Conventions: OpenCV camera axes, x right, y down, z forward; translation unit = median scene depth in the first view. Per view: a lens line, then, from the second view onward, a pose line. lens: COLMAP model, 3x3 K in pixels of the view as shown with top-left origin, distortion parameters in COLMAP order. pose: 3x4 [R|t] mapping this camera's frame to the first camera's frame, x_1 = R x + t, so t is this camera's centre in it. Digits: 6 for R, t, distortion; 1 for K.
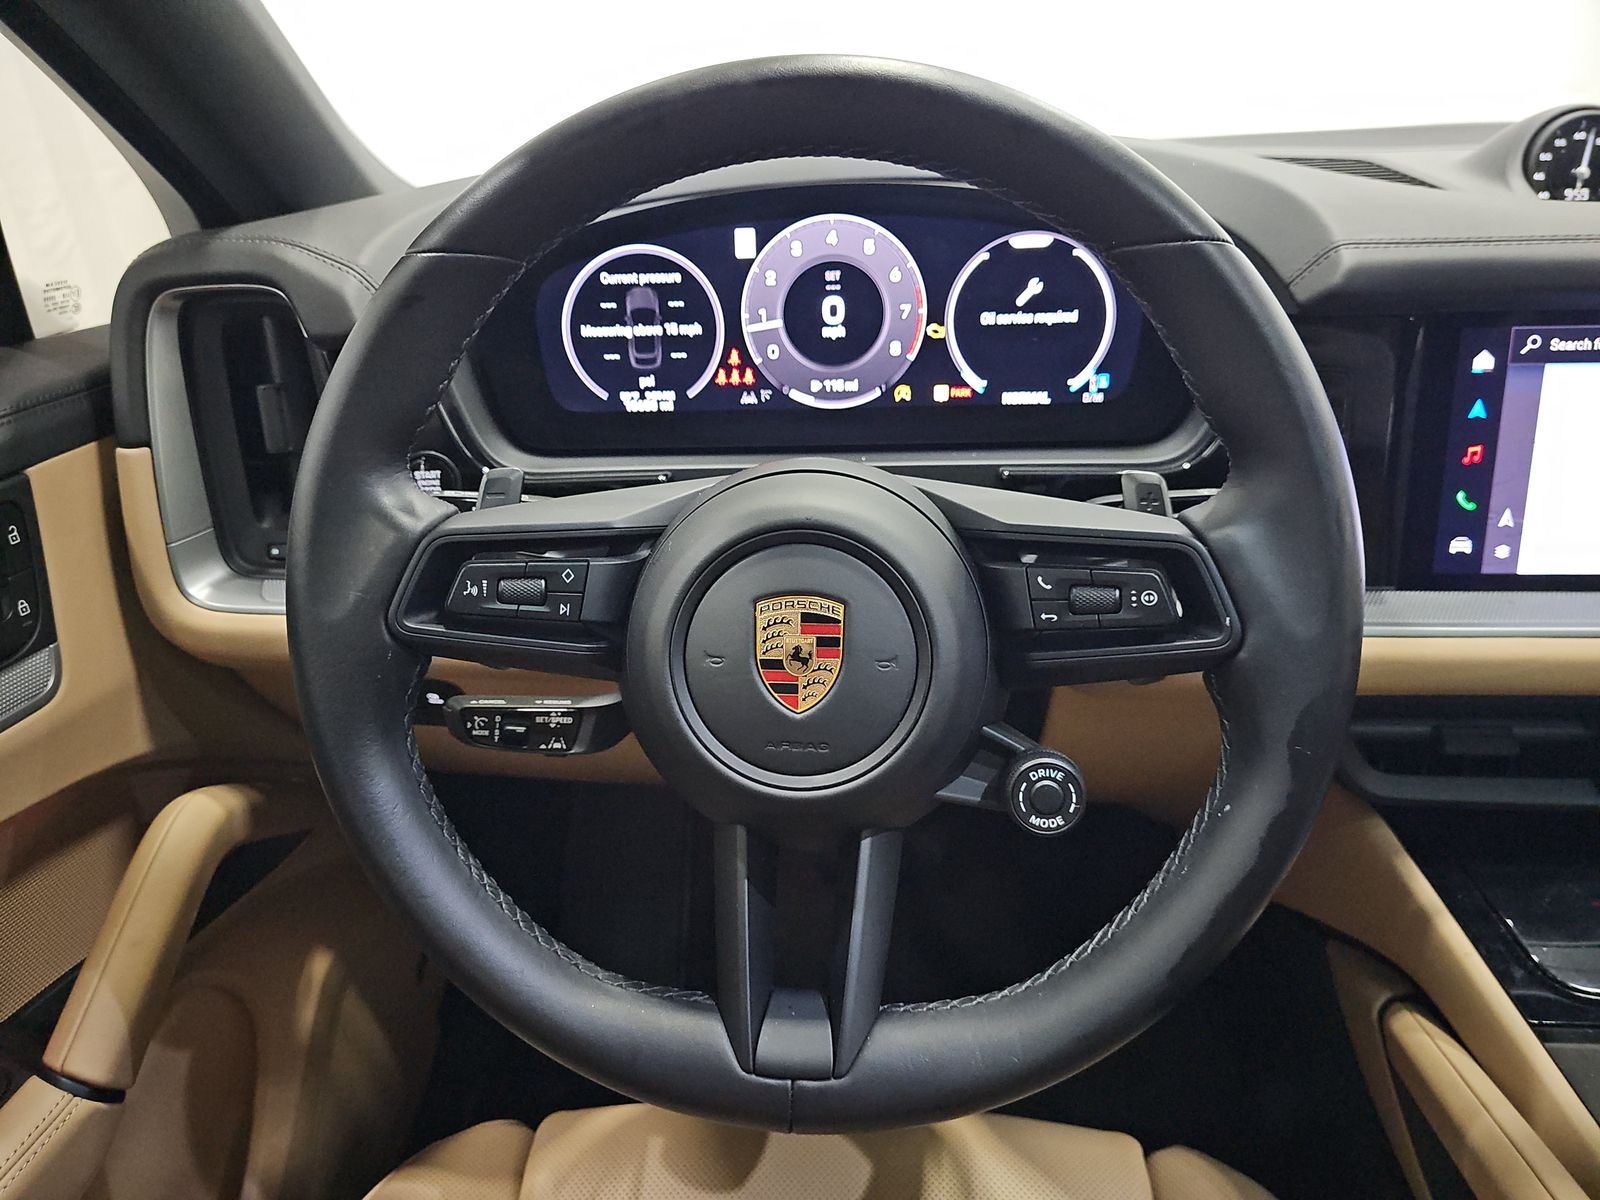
lens RADIAL K [[1062.7, 0, 799.7], [0, 1062.7, 635.0], [0, 0, 1]] dist [0.023326, -0.032897]
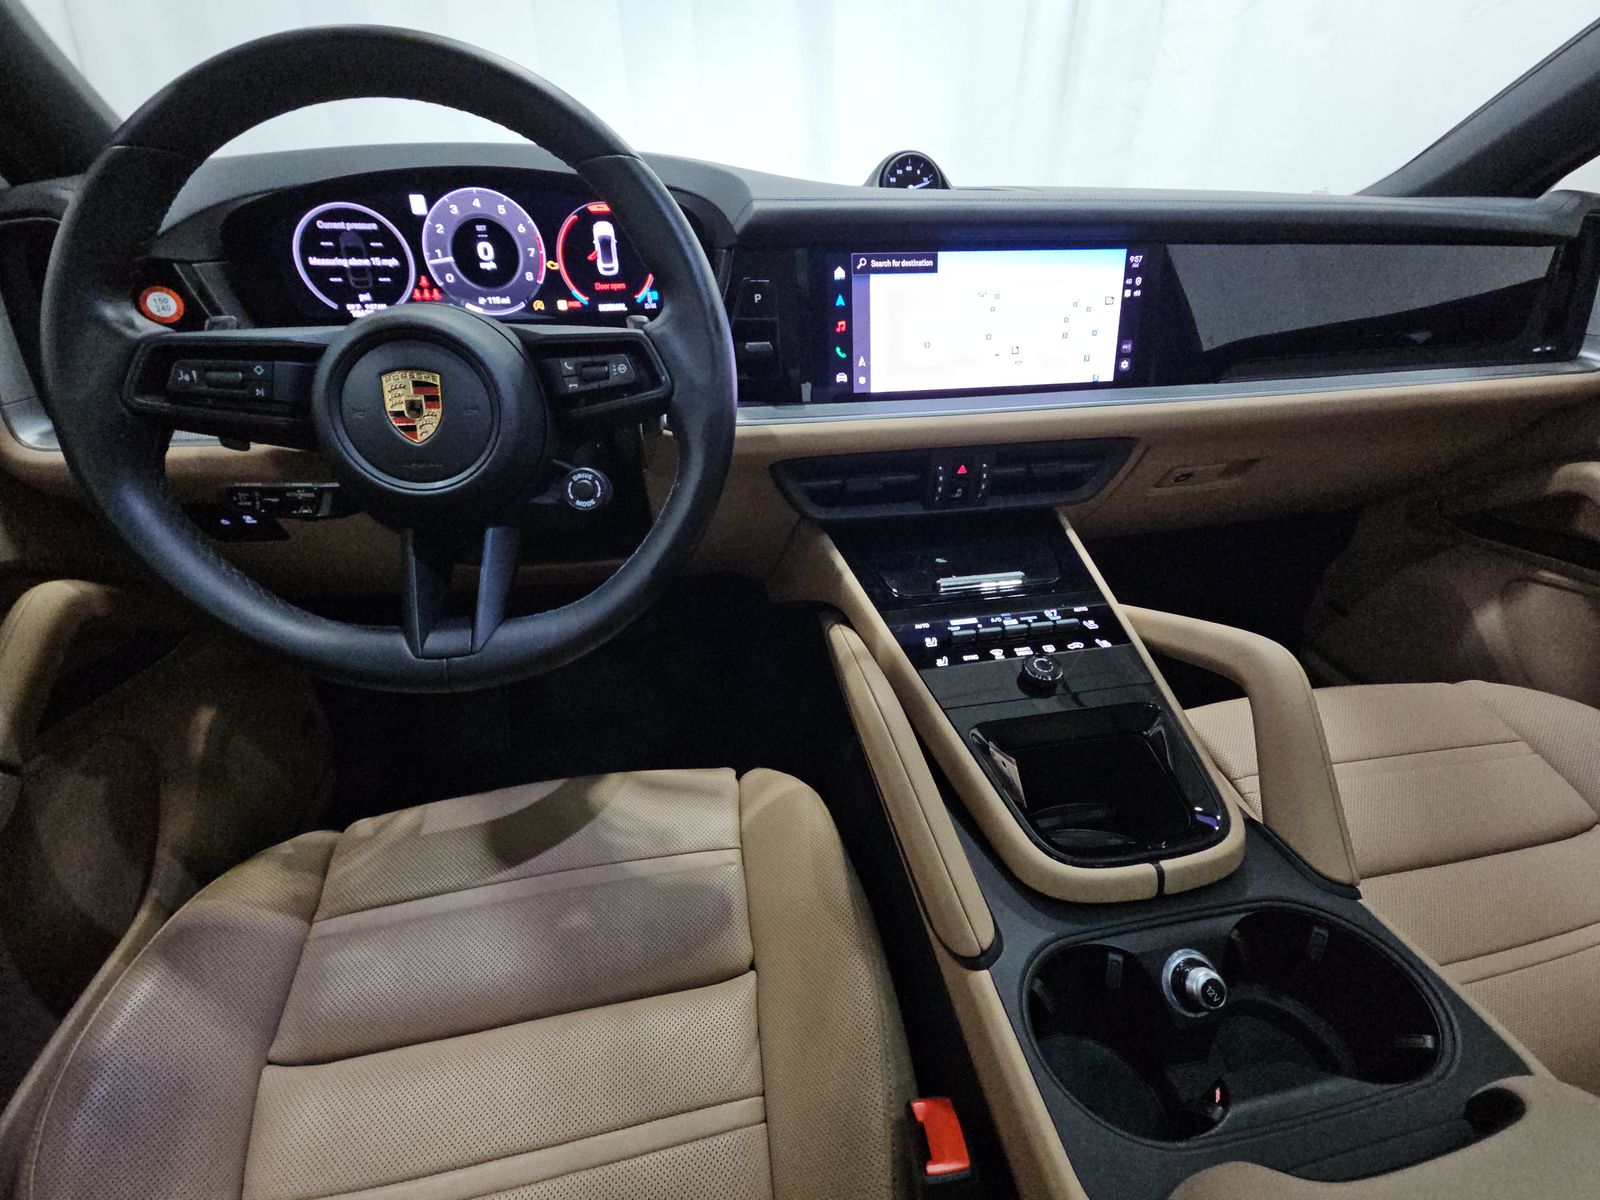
lens RADIAL K [[644.2, 0, 797.0], [0, 644.2, 611.1], [0, 0, 1]] dist [0.000673, 0.000282]
pose [[0.965167, -0.104993, 0.239644, 0.197320], [0.086253, 0.992431, 0.087418, 0.194890], [-0.247008, -0.063703, 0.966917, -0.102211]]
